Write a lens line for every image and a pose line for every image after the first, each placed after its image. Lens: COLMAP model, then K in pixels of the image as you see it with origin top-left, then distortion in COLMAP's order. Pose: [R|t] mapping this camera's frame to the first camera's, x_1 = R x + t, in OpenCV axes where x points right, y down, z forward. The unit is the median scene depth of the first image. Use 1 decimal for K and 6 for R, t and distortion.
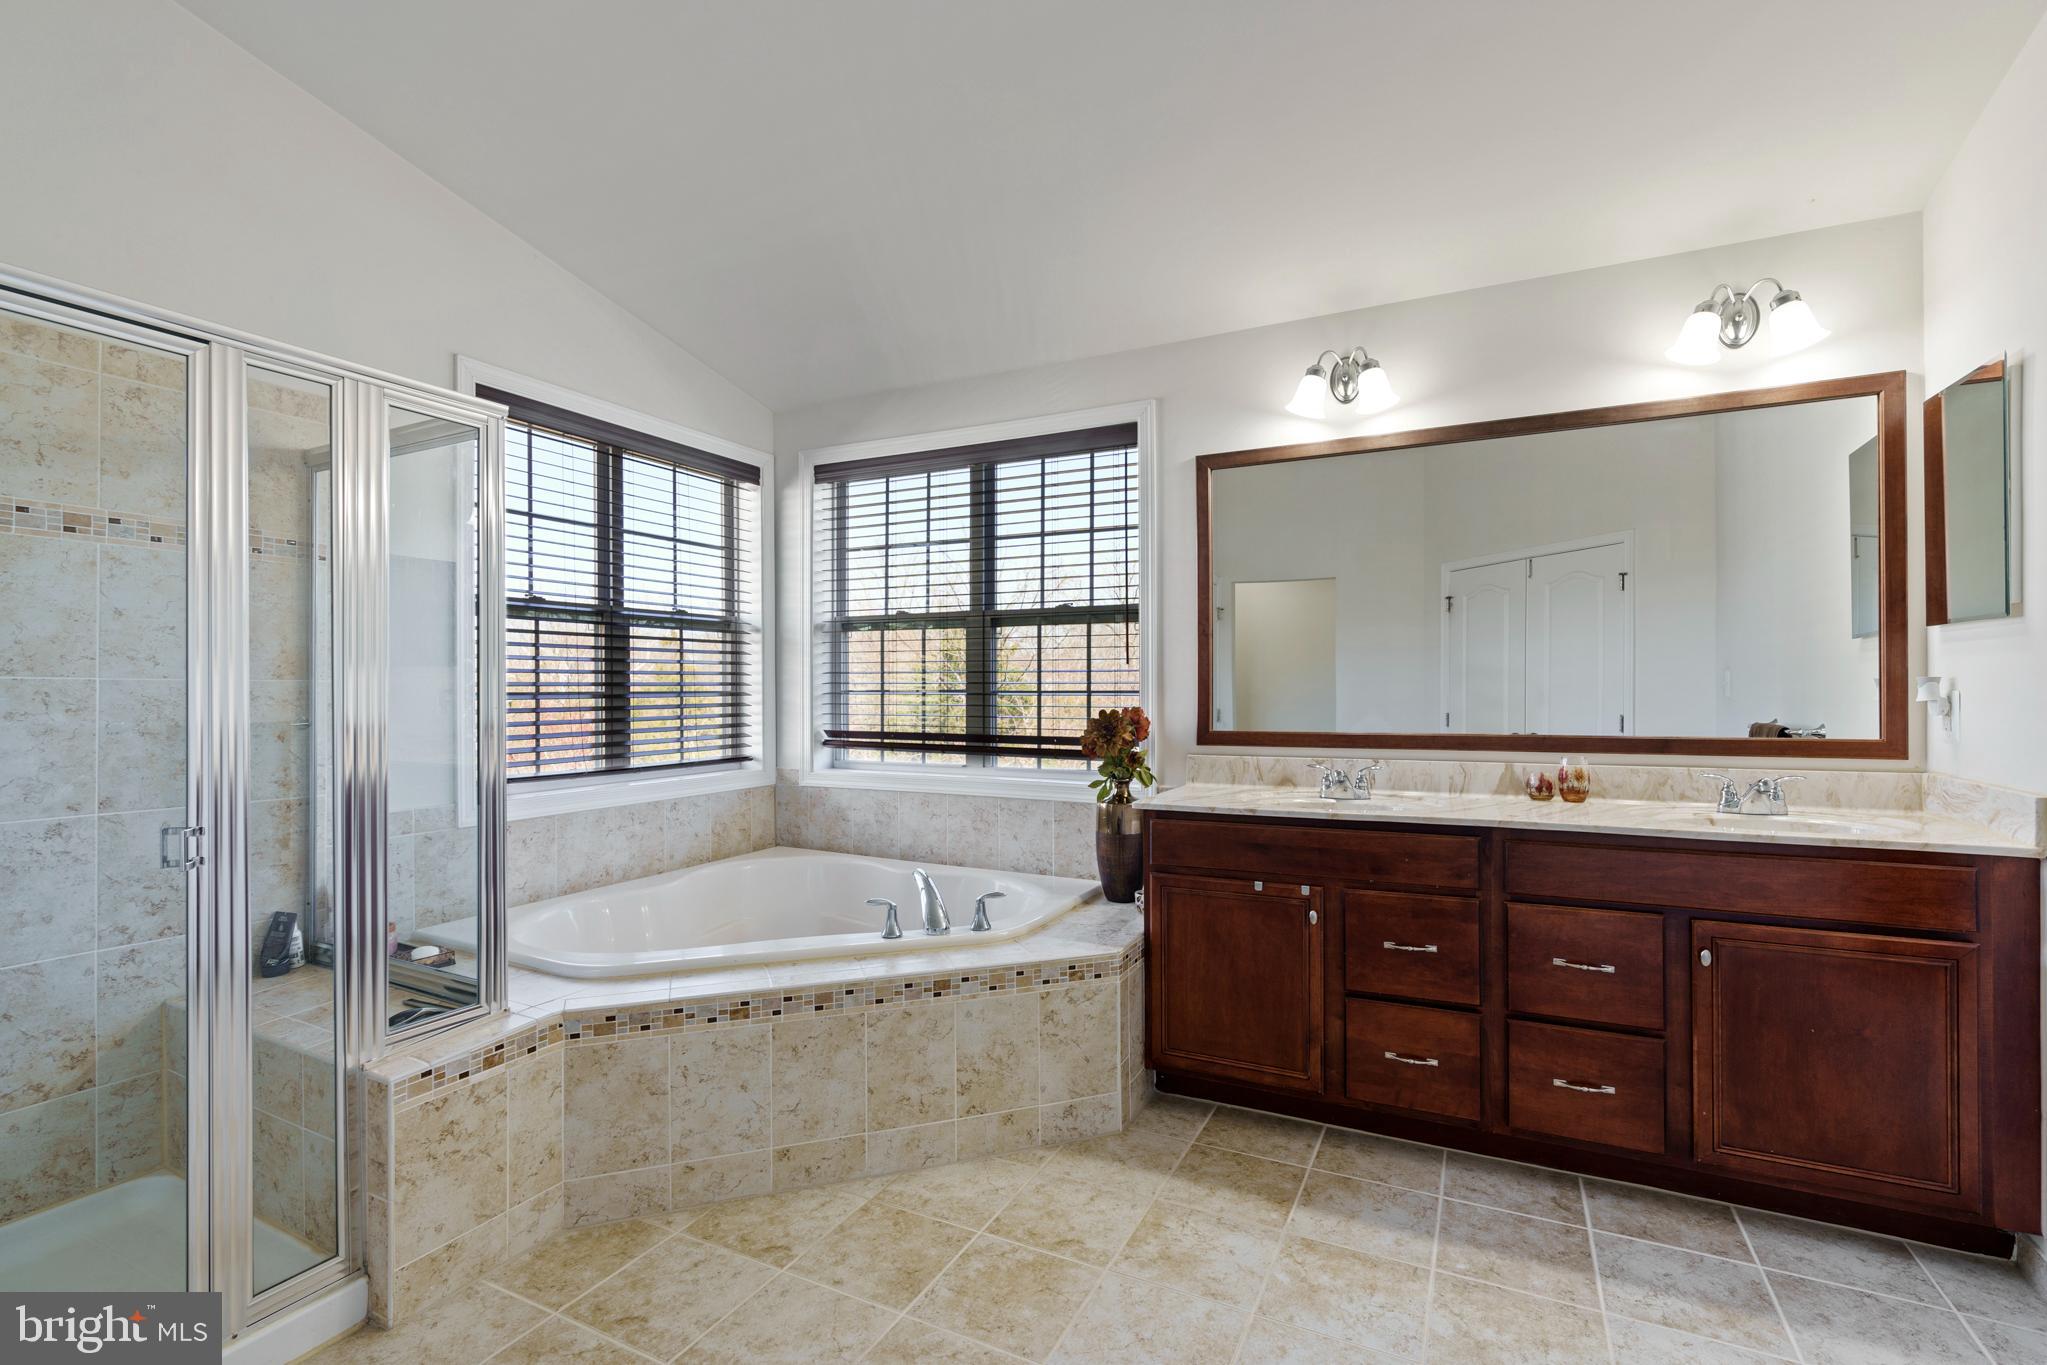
lens RADIAL K [[932.3, 0, 1014.0], [0, 932.3, 687.4], [0, 0, 1]] dist [-0.003357, 0.000694]
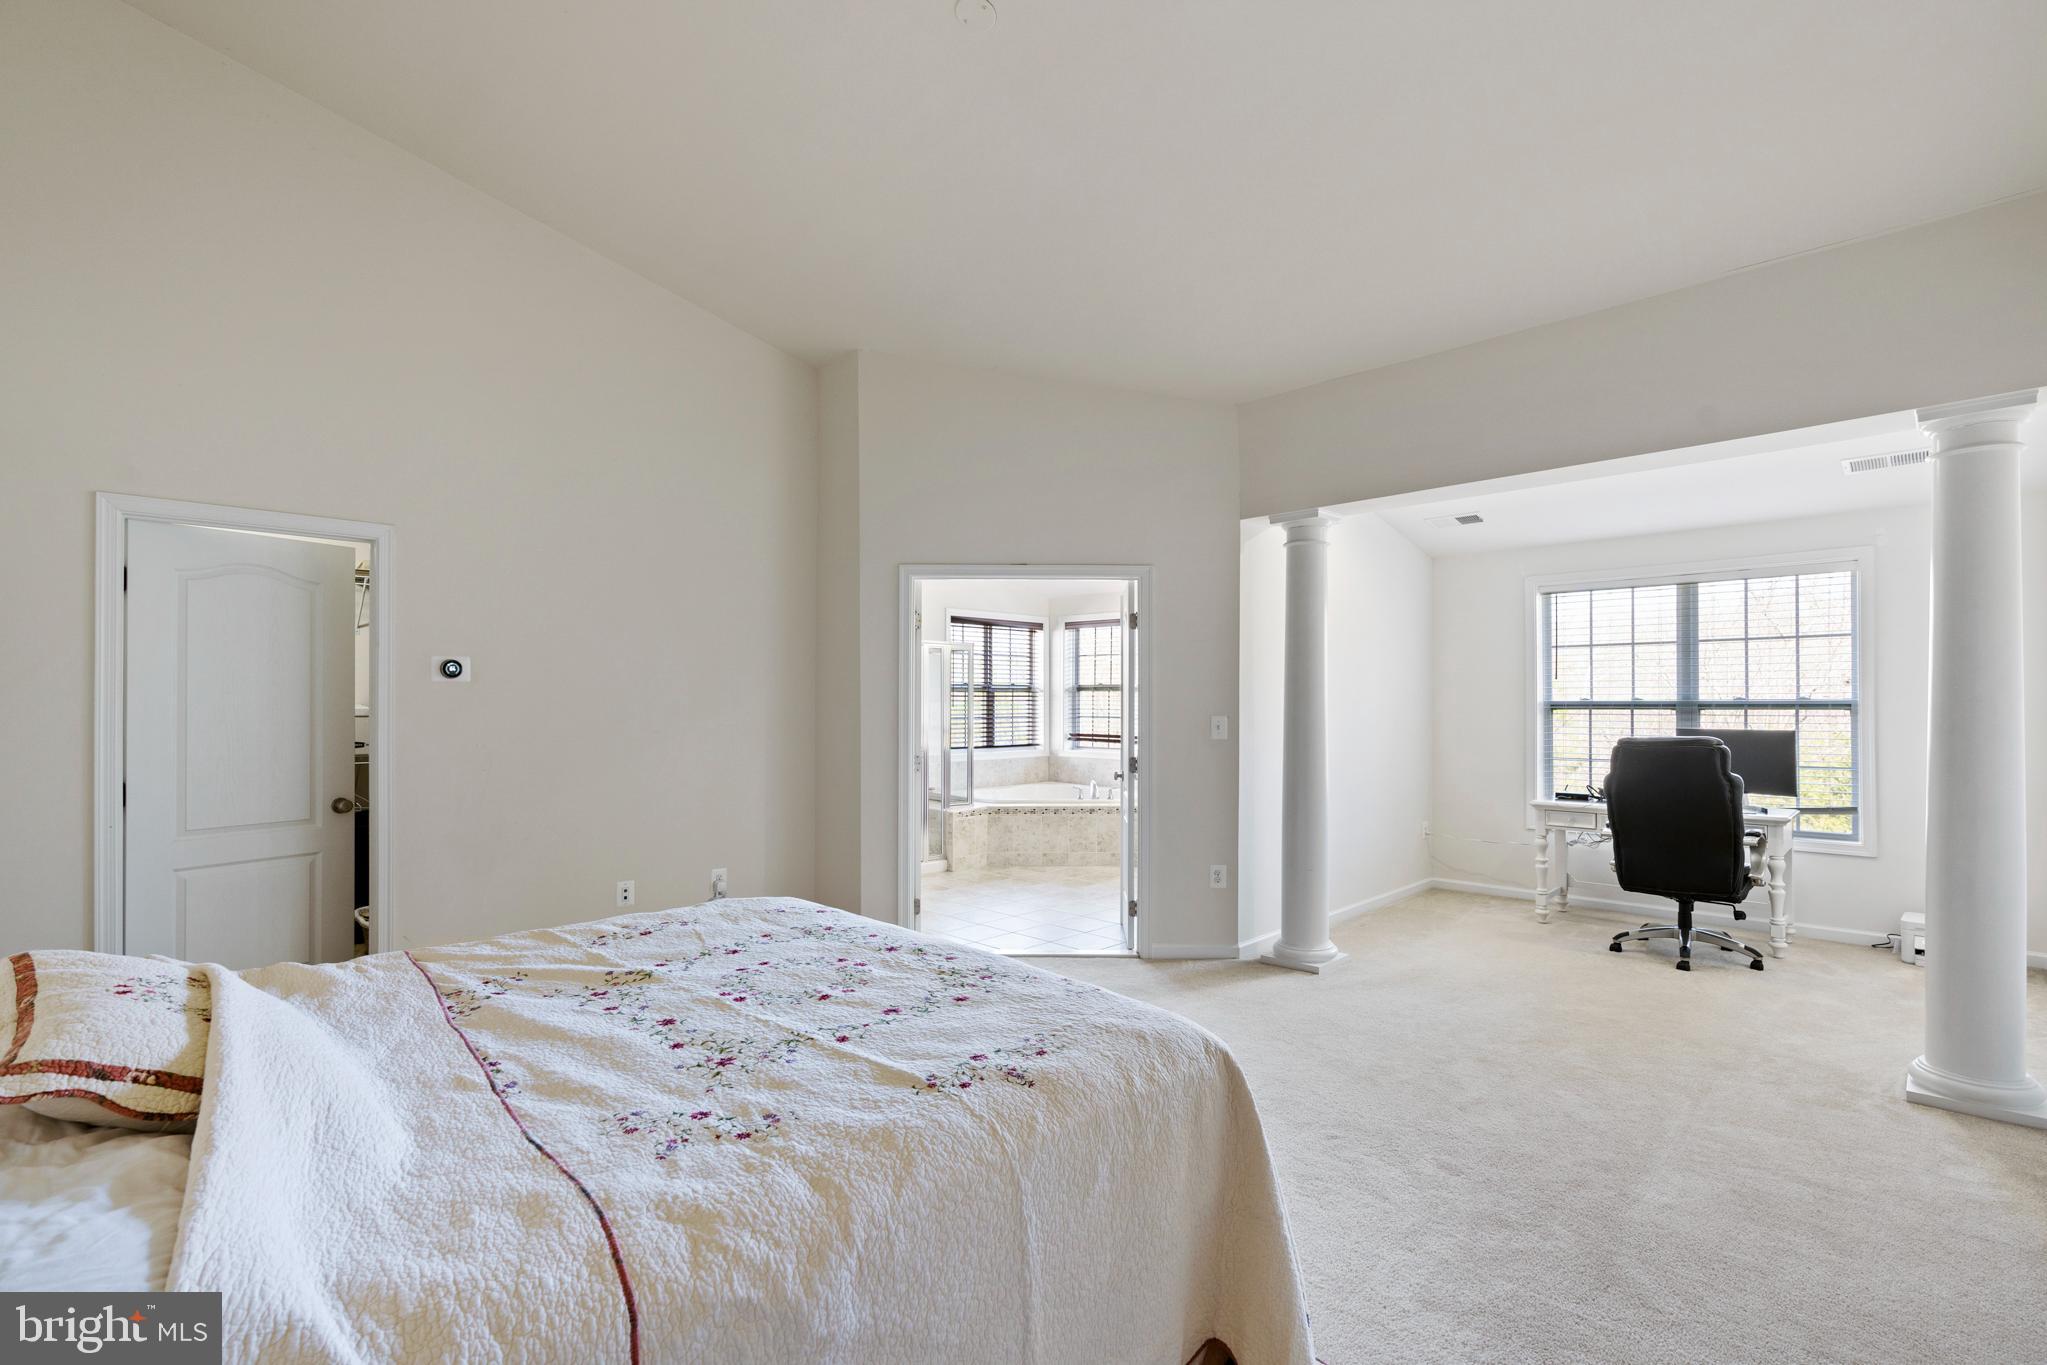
lens RADIAL K [[932.3, 0, 1011.1], [0, 932.3, 690.7], [0, 0, 1]] dist [-0.003357, 0.000694]
pose [[0.949631, 0.003159, -0.313353, 0.469471], [-0.005034, 0.999974, -0.005173, -0.058190], [0.313329, 0.006490, 0.949623, -1.527693]]
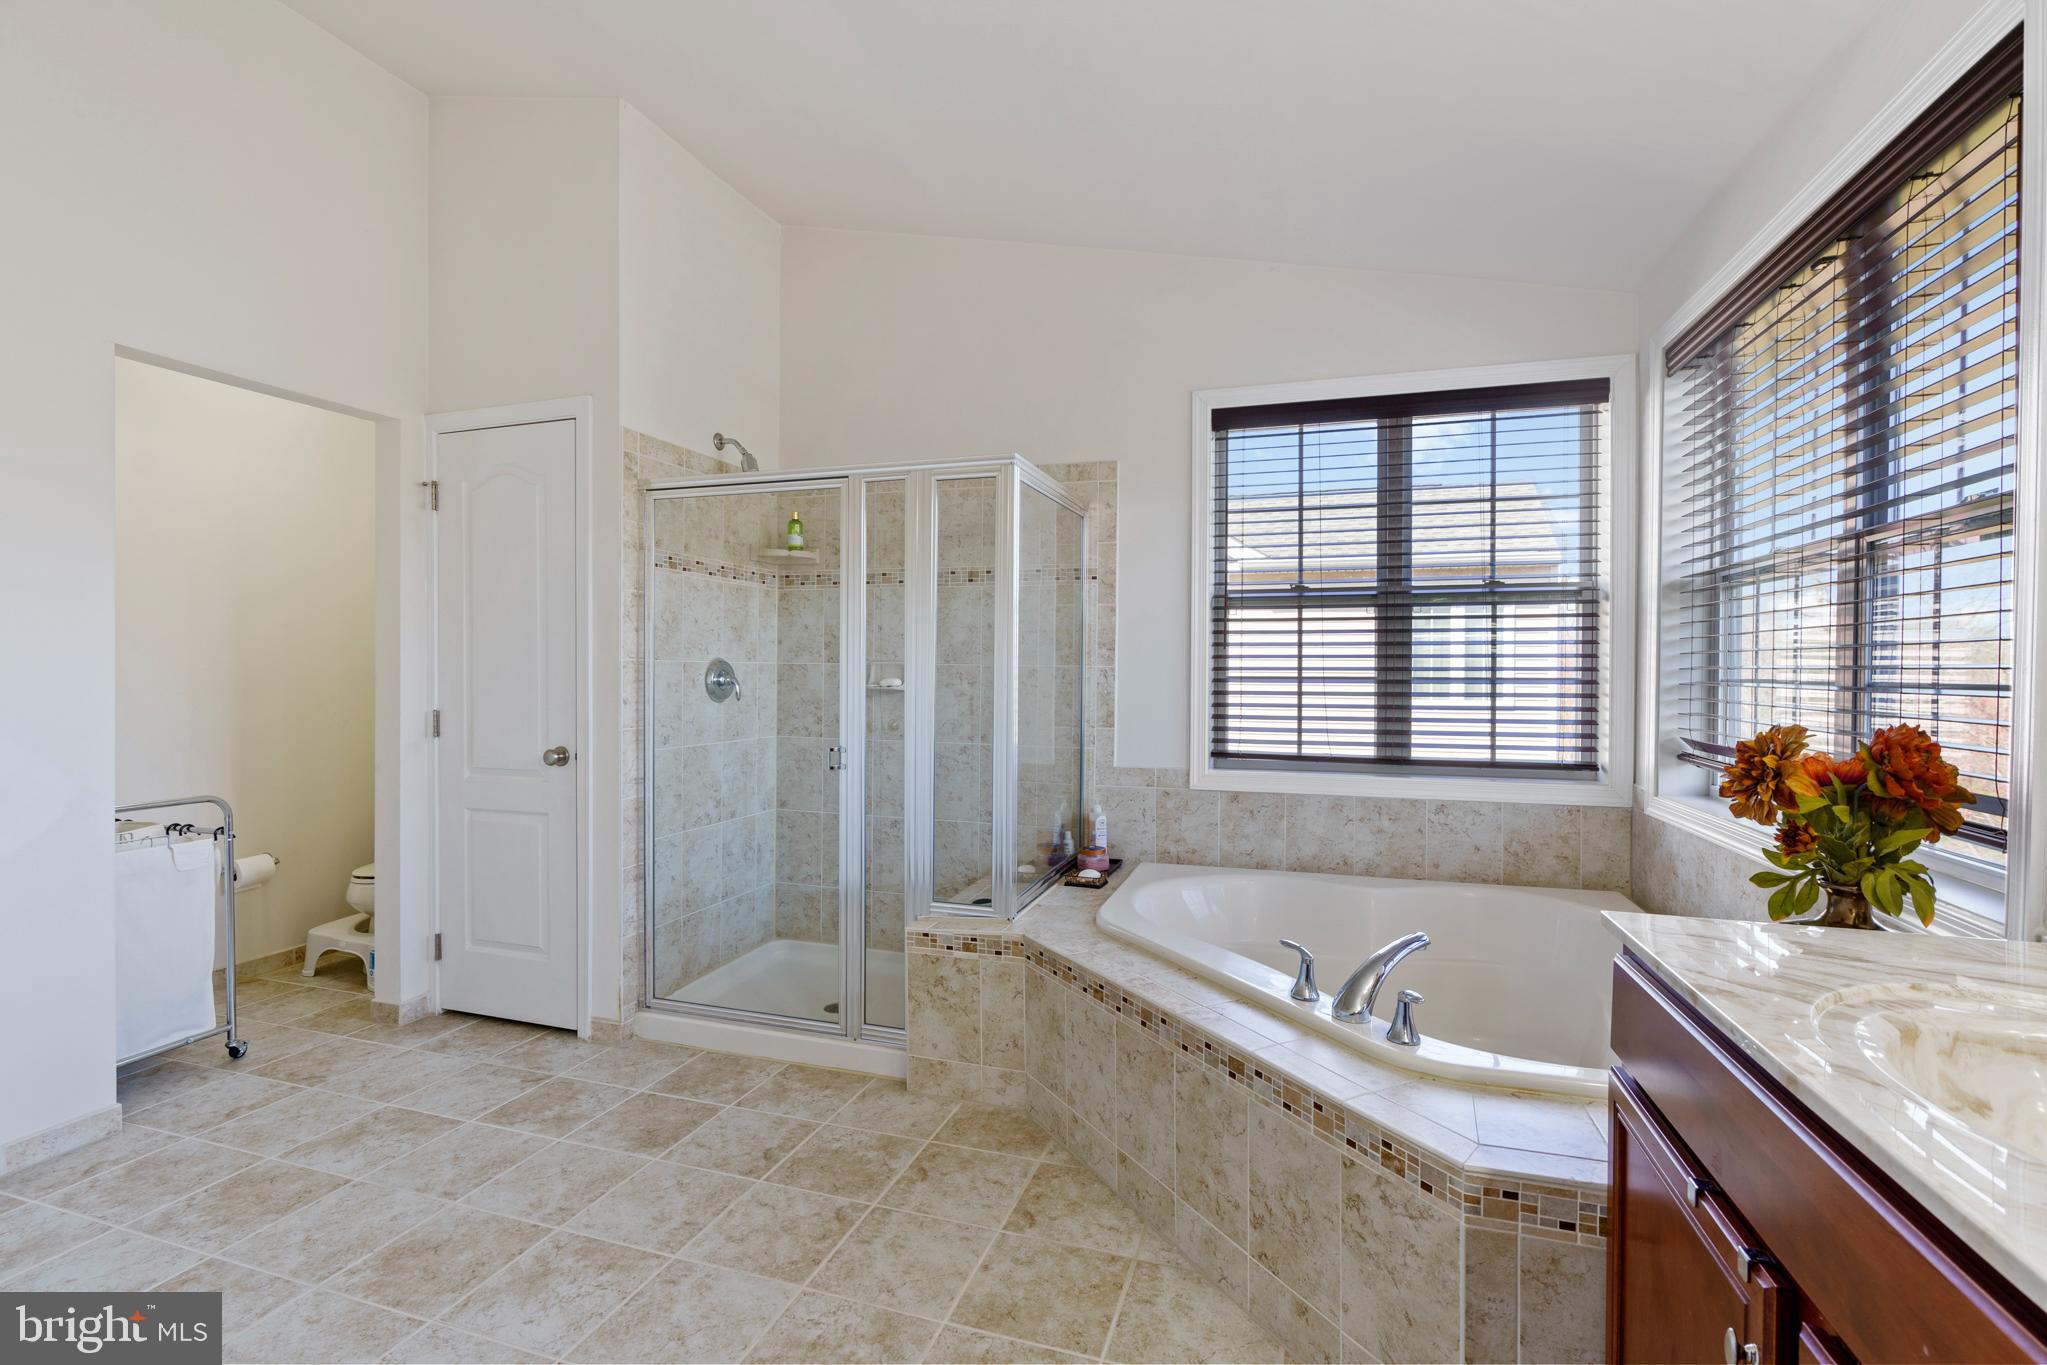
lens RADIAL K [[932.3, 0, 1043.2], [0, 932.3, 679.3], [0, 0, 1]] dist [-0.003357, 0.000694]
pose [[0.162958, 0.012883, -0.986549, 0.444872], [-0.003618, 0.999916, 0.012460, -0.003112], [0.986626, 0.001539, 0.162991, 0.498966]]
